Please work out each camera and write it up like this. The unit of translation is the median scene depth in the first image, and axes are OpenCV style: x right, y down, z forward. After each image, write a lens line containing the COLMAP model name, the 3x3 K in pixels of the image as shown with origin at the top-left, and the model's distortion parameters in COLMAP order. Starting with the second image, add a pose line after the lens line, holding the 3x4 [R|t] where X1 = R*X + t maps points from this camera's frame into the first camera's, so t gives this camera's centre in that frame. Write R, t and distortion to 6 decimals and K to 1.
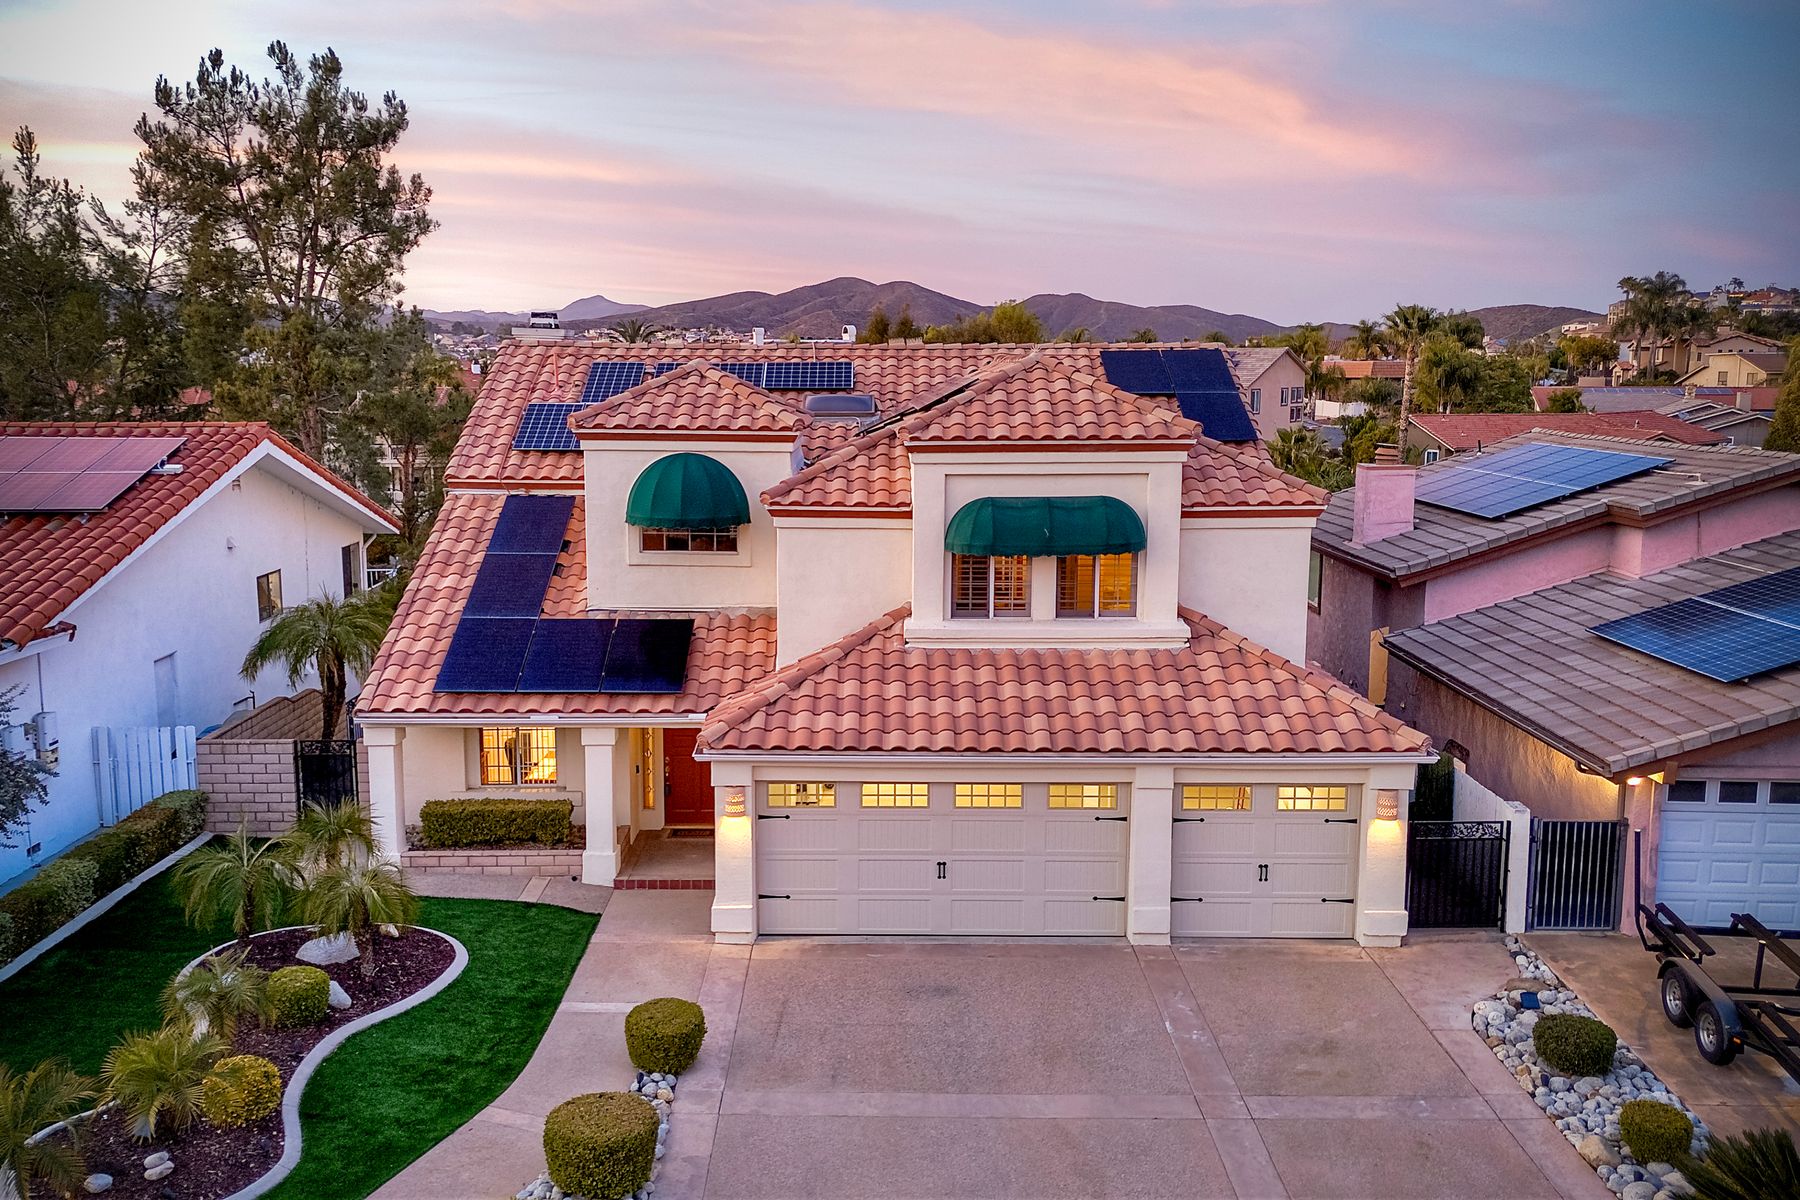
lens RADIAL K [[1512.9, 0, 887.0], [0, 1512.9, 598.9], [0, 0, 1]] dist [0.103921, -0.006237]
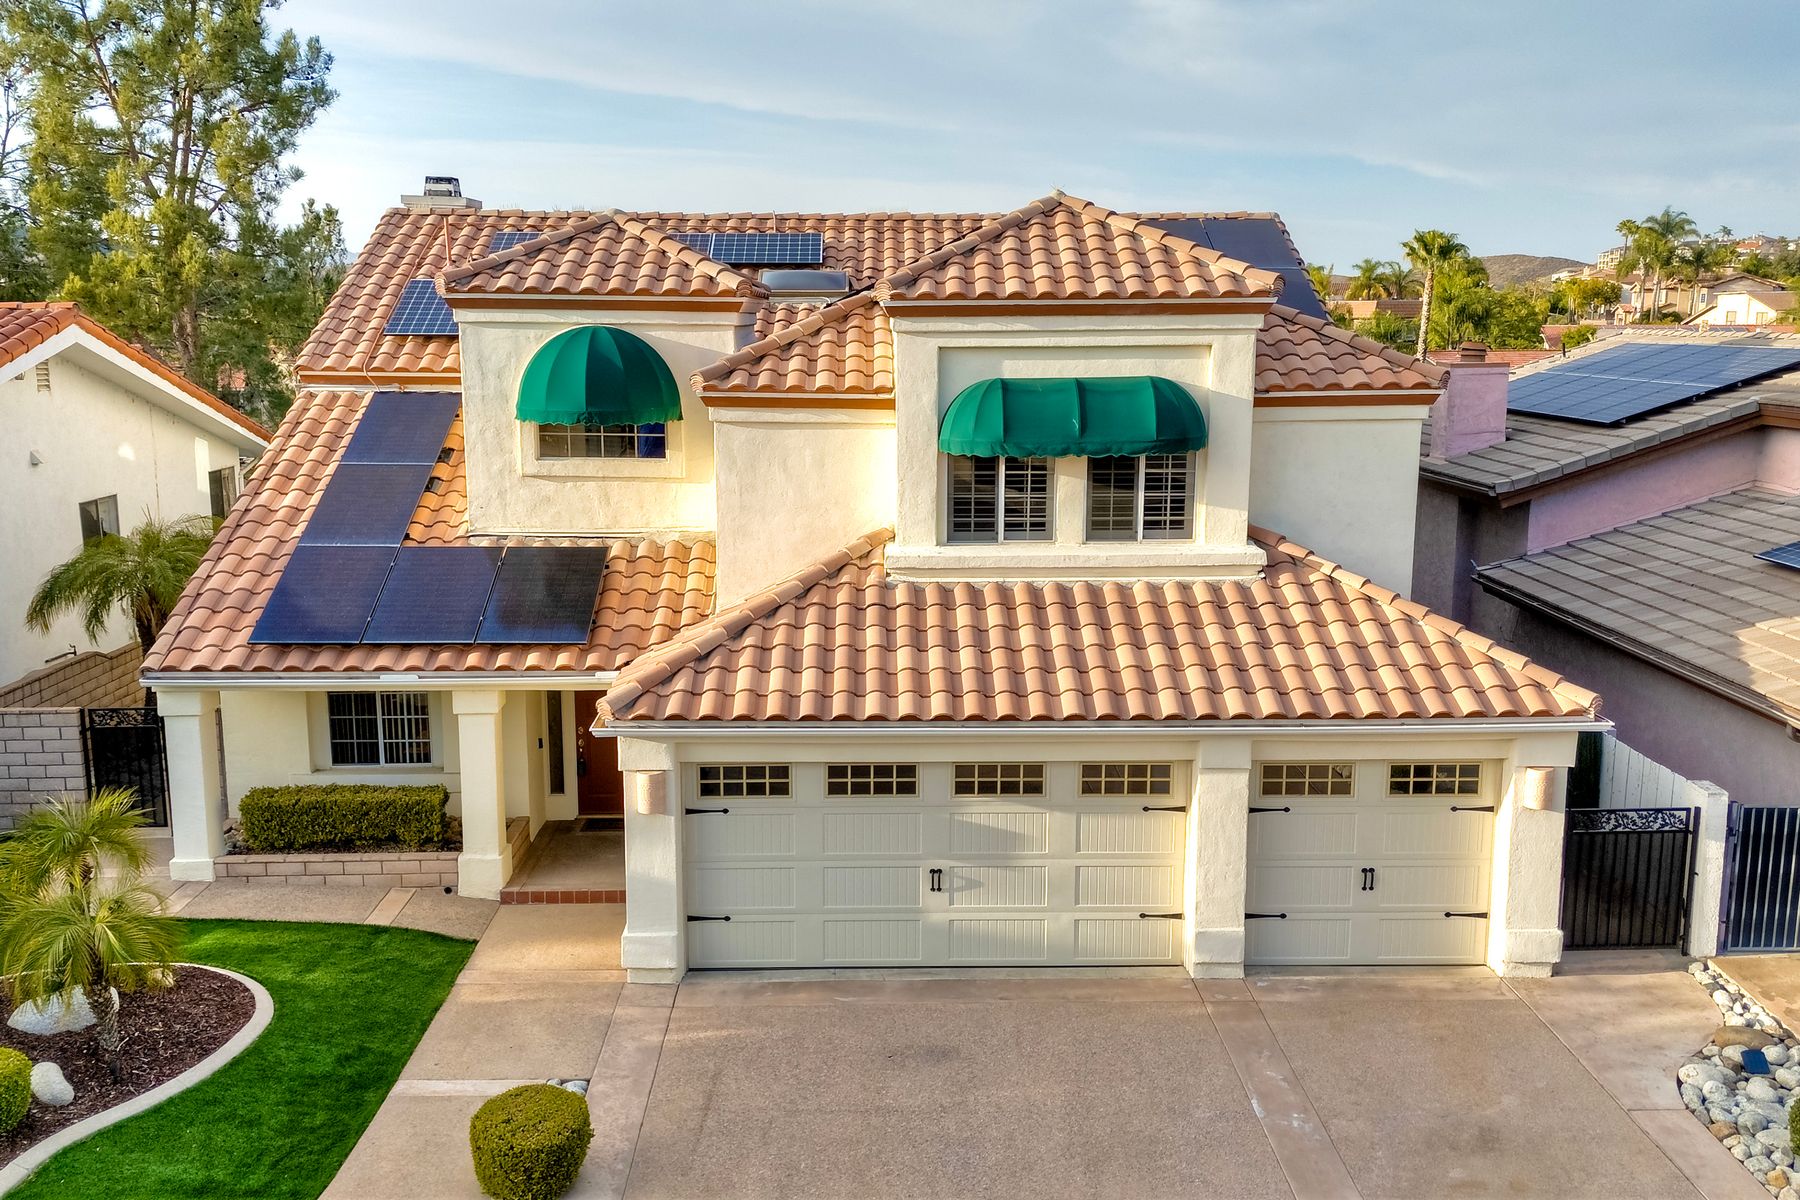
lens RADIAL K [[1512.9, 0, 912.2], [0, 1512.9, 603.4], [0, 0, 1]] dist [0.103921, -0.006237]
pose [[0.999752, -0.005311, 0.021609, 0.008634], [0.004587, 0.999431, 0.033414, 0.018064], [-0.021774, -0.033307, 0.999208, 0.248184]]
